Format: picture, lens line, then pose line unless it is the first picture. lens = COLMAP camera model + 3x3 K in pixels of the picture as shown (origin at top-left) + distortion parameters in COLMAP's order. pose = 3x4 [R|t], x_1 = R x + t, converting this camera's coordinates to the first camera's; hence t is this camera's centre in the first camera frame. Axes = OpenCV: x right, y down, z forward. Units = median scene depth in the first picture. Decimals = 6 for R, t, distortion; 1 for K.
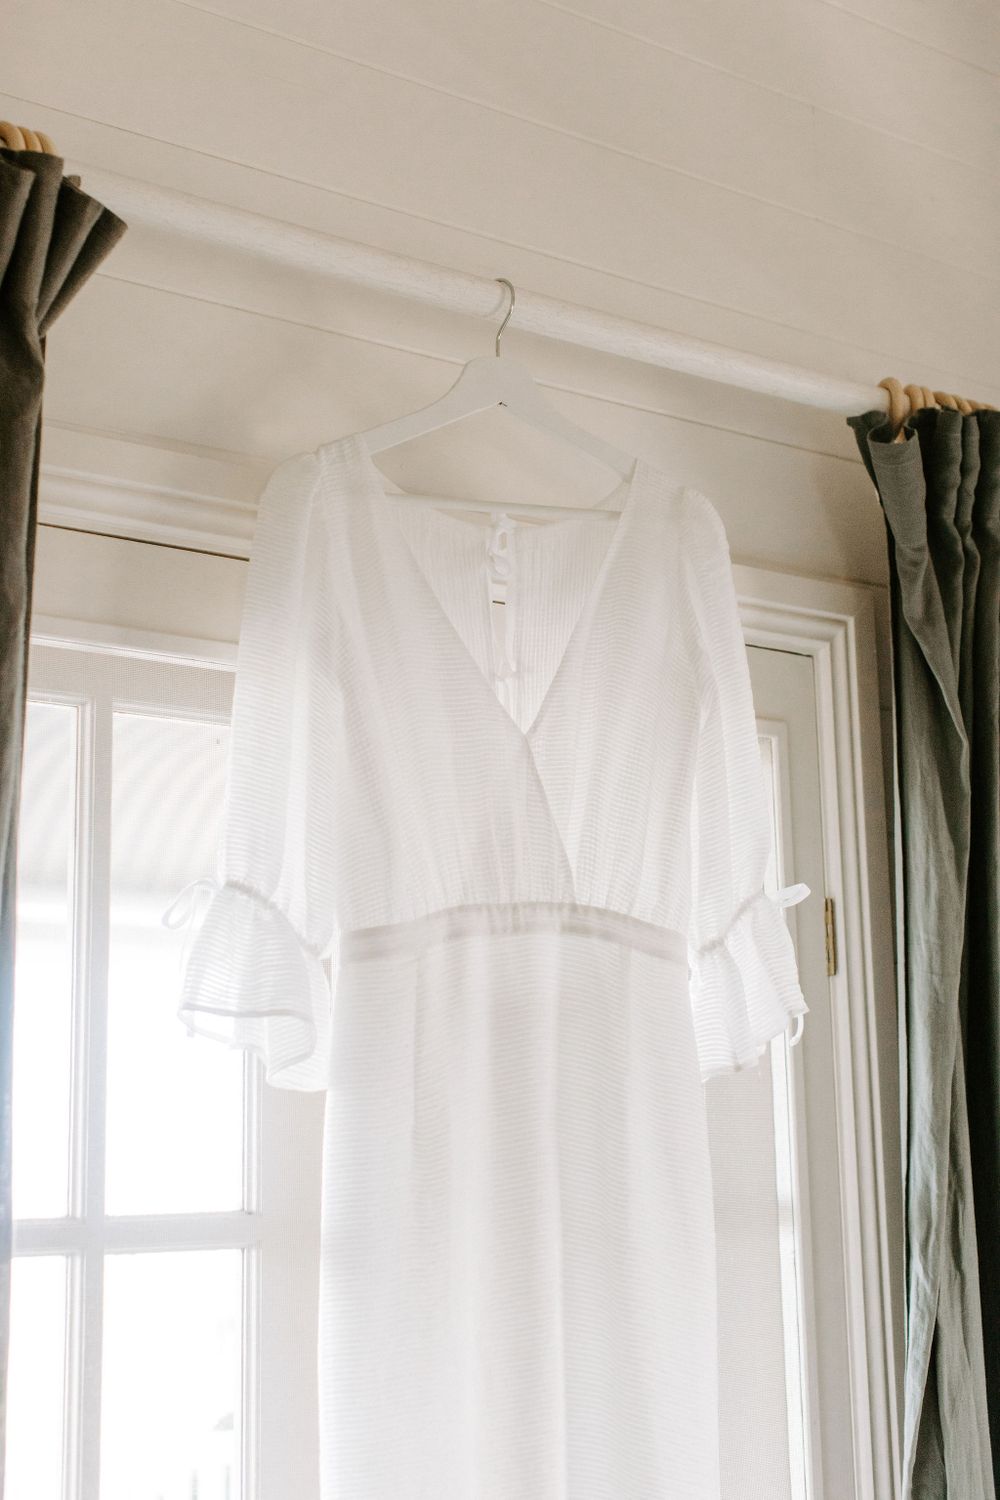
lens RADIAL K [[2191.7, 0, 500.0], [0, 2191.7, 750.0], [0, 0, 1]] dist [0.031673, 0.011005]
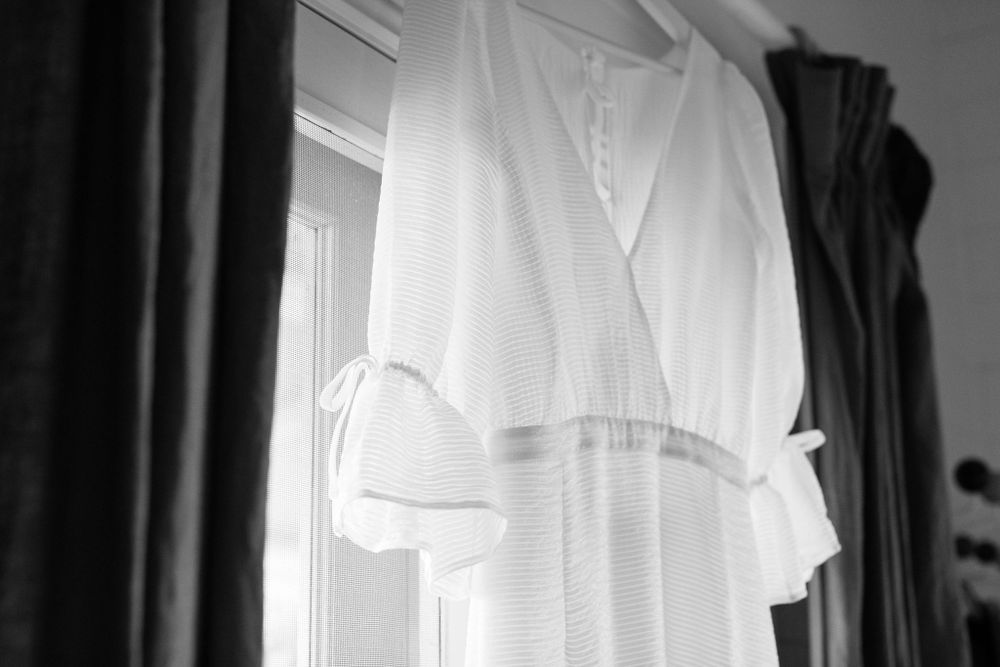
lens RADIAL K [[1461.1, 0, 499.5], [0, 1461.1, 349.2], [0, 0, 1]] dist [0.031673, 0.011005]
pose [[0.933126, 0.094319, 0.346957, -0.278040], [-0.071634, 0.994402, -0.077669, 0.093574], [-0.352341, 0.047621, 0.934659, 0.402018]]
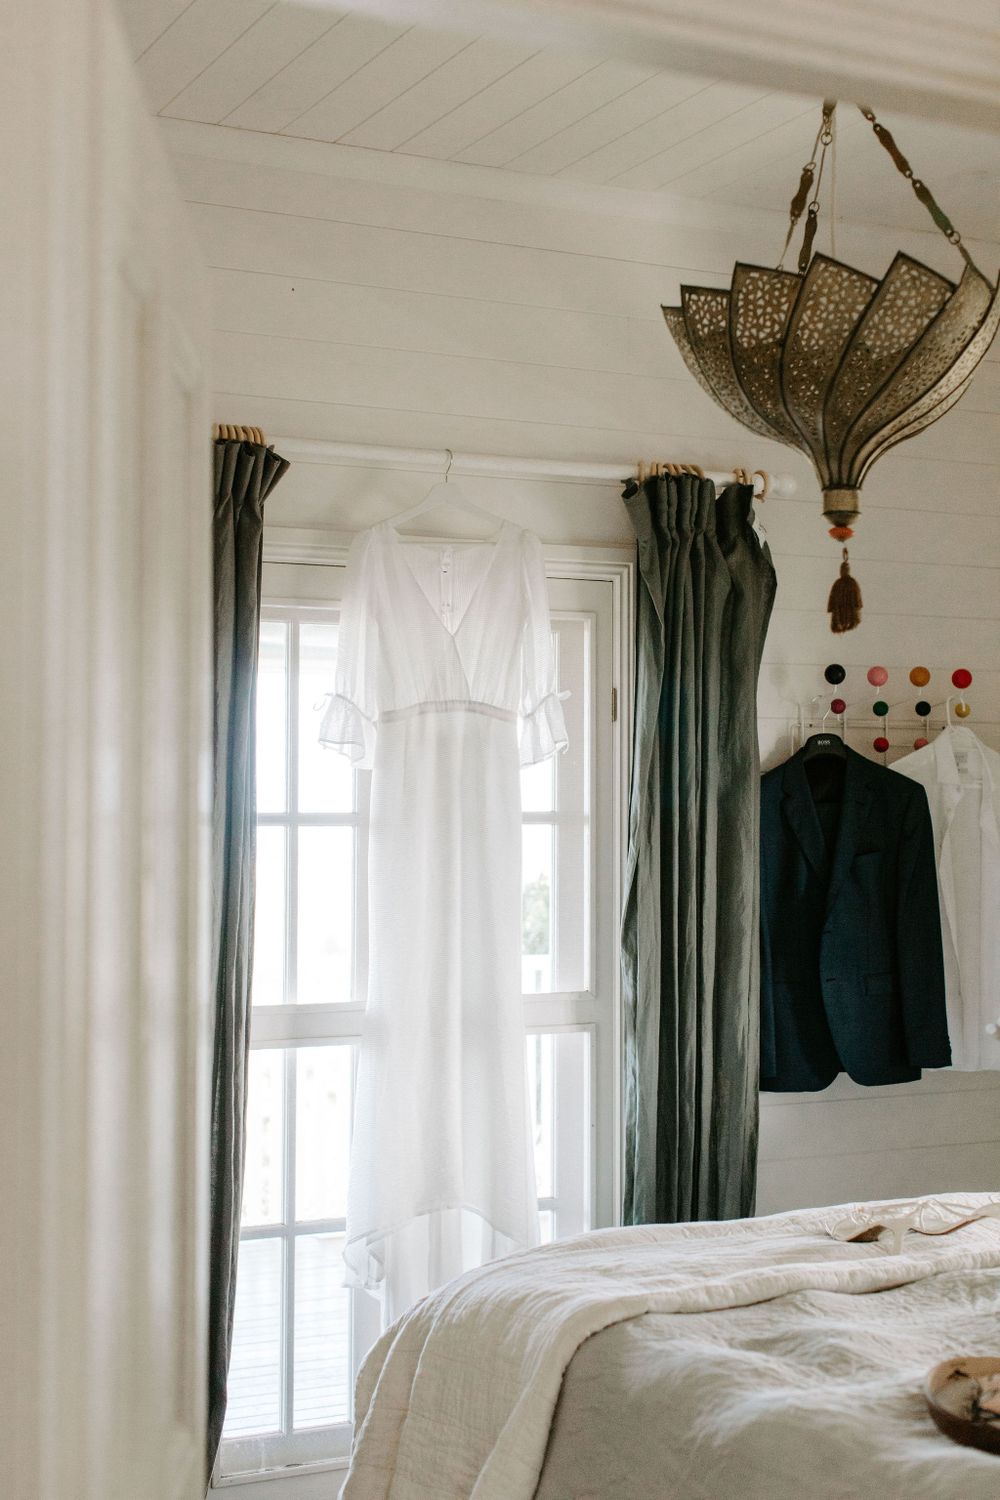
lens RADIAL K [[2191.7, 0, 500.0], [0, 2191.7, 750.0], [0, 0, 1]] dist [0.031673, 0.011005]
pose [[0.984116, 0.014813, -0.176907, 0.538618], [0.013674, 0.987227, 0.158731, -0.289850], [0.176999, -0.158628, 0.971344, -1.566492]]
